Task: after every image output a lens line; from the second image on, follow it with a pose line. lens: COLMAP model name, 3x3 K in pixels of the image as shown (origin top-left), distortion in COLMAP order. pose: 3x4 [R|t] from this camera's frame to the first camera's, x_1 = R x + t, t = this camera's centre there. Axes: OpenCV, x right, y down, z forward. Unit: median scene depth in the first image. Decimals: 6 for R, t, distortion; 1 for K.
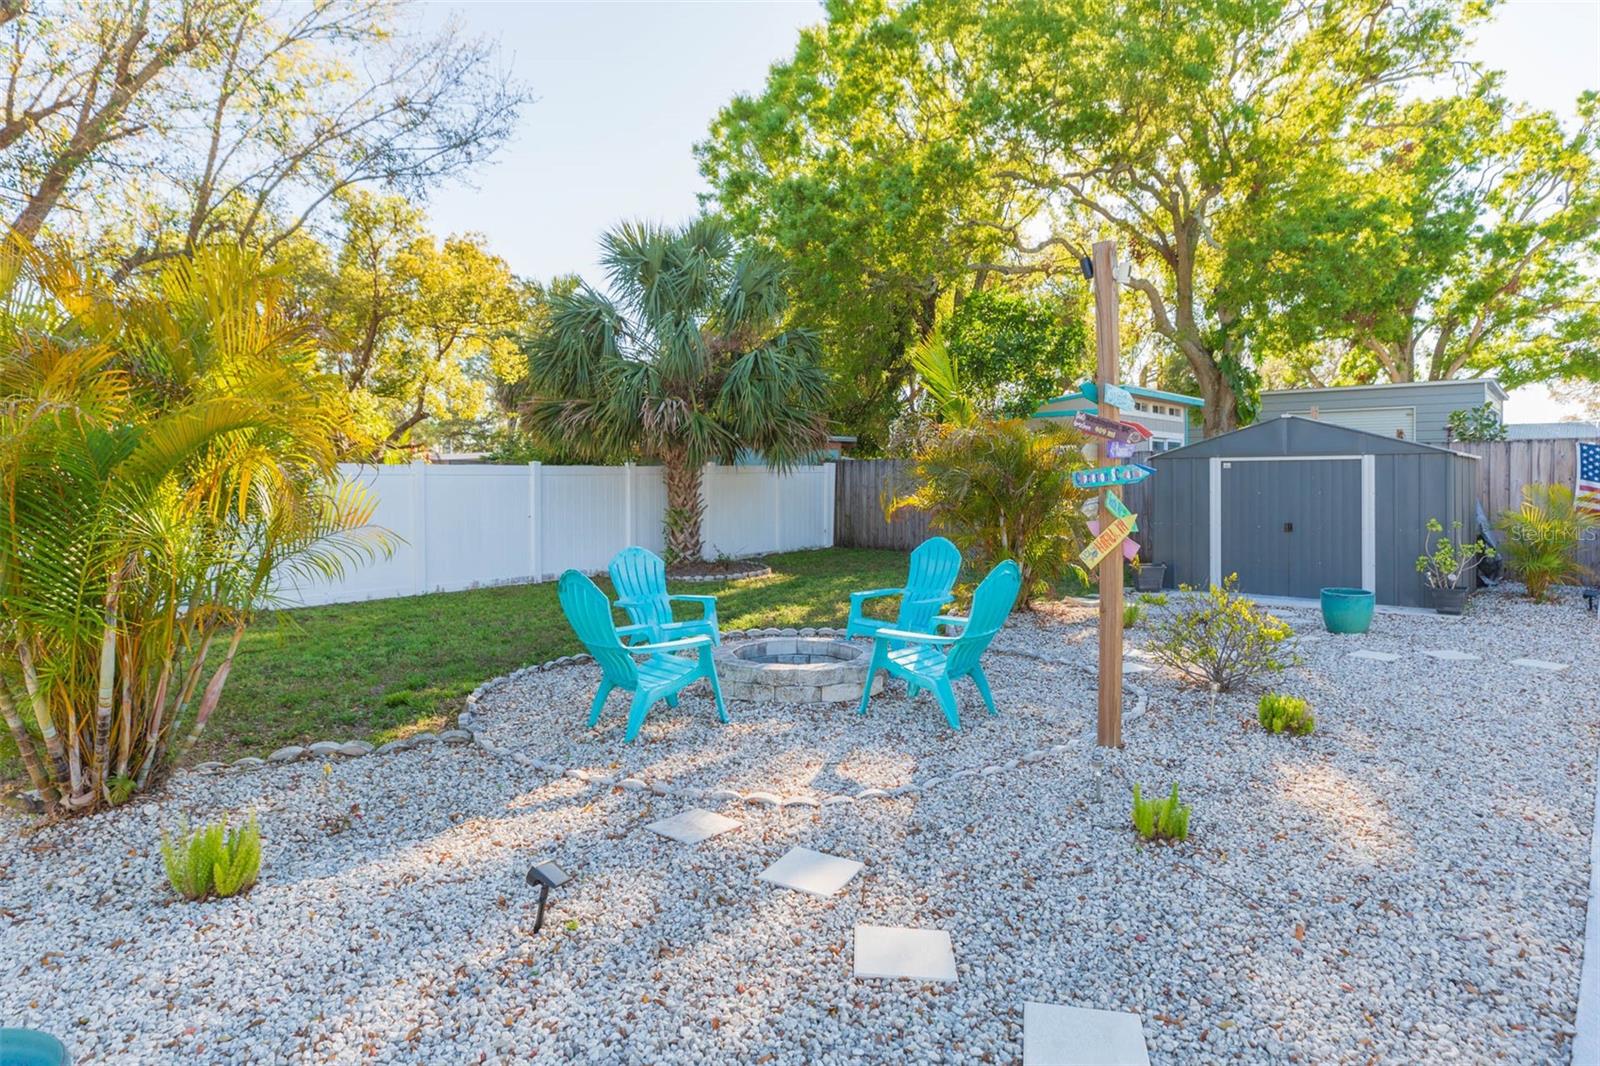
lens RADIAL K [[902.2, 0, 797.1], [0, 902.2, 533.0], [0, 0, 1]] dist [0.002922, 0.001306]
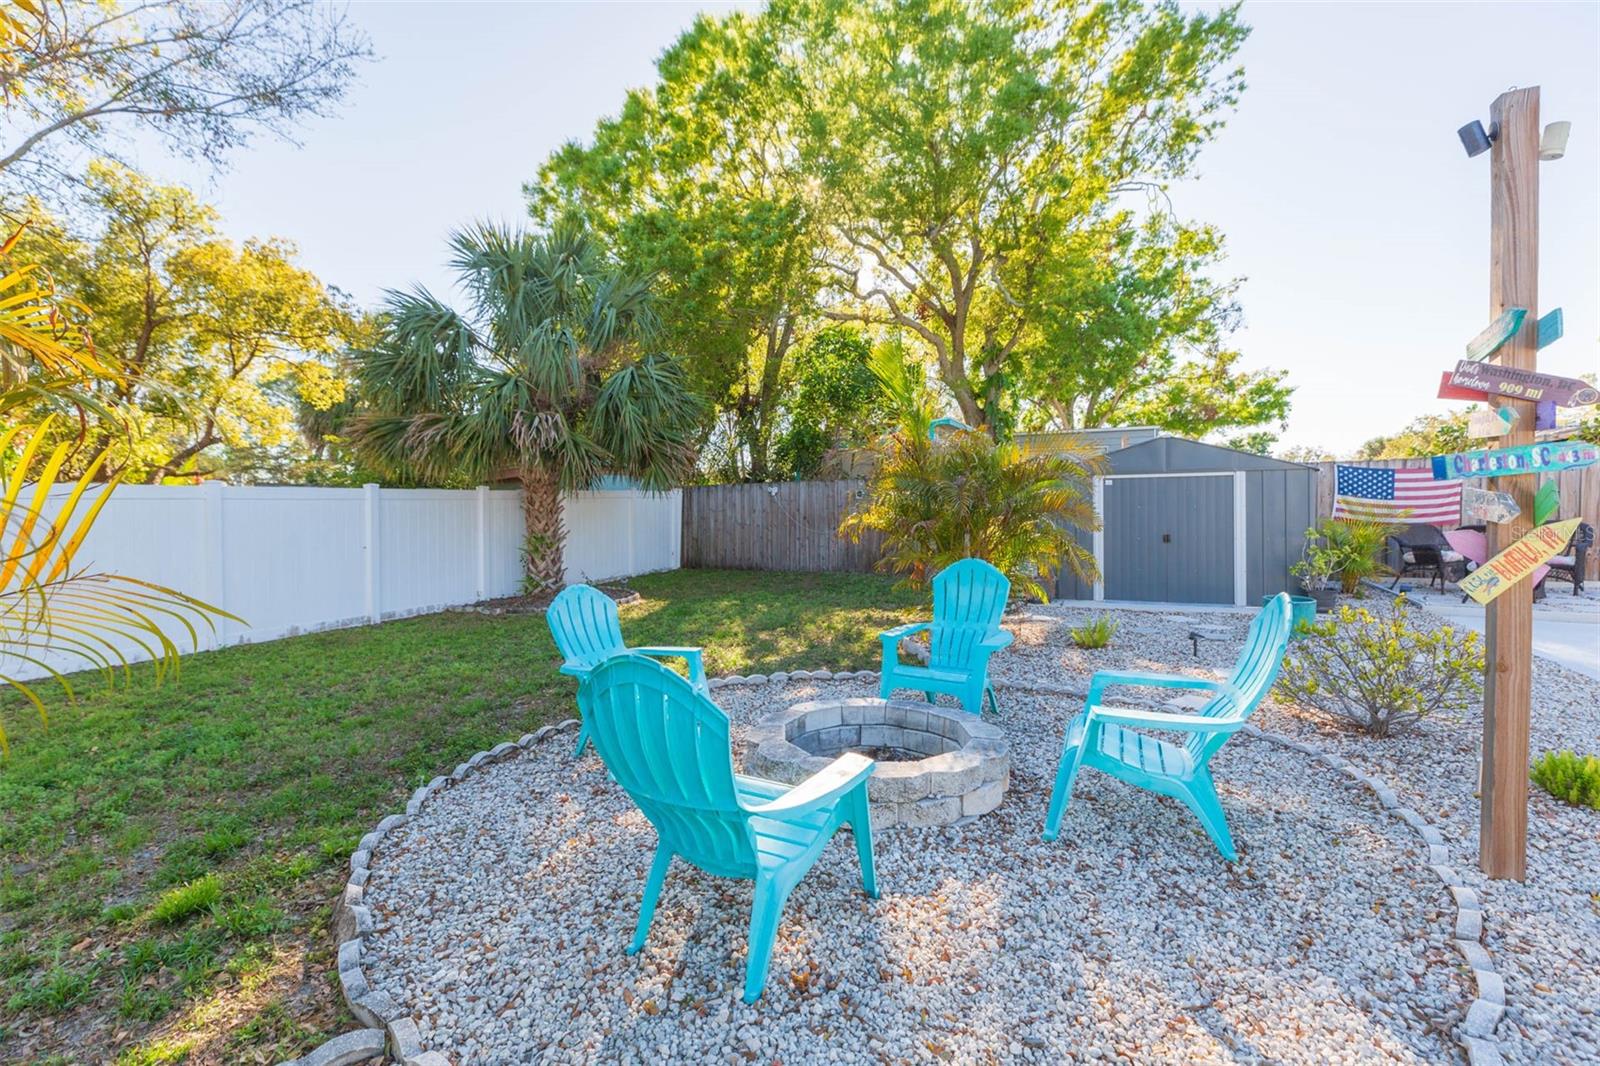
lens RADIAL K [[728.8, 0, 802.2], [0, 728.8, 526.0], [0, 0, 1]] dist [0.003194, 0.001624]
pose [[0.958069, -0.018483, 0.285942, -0.069279], [0.028730, 0.999085, -0.031682, -0.003449], [-0.285095, 0.038569, 0.957723, 0.153384]]
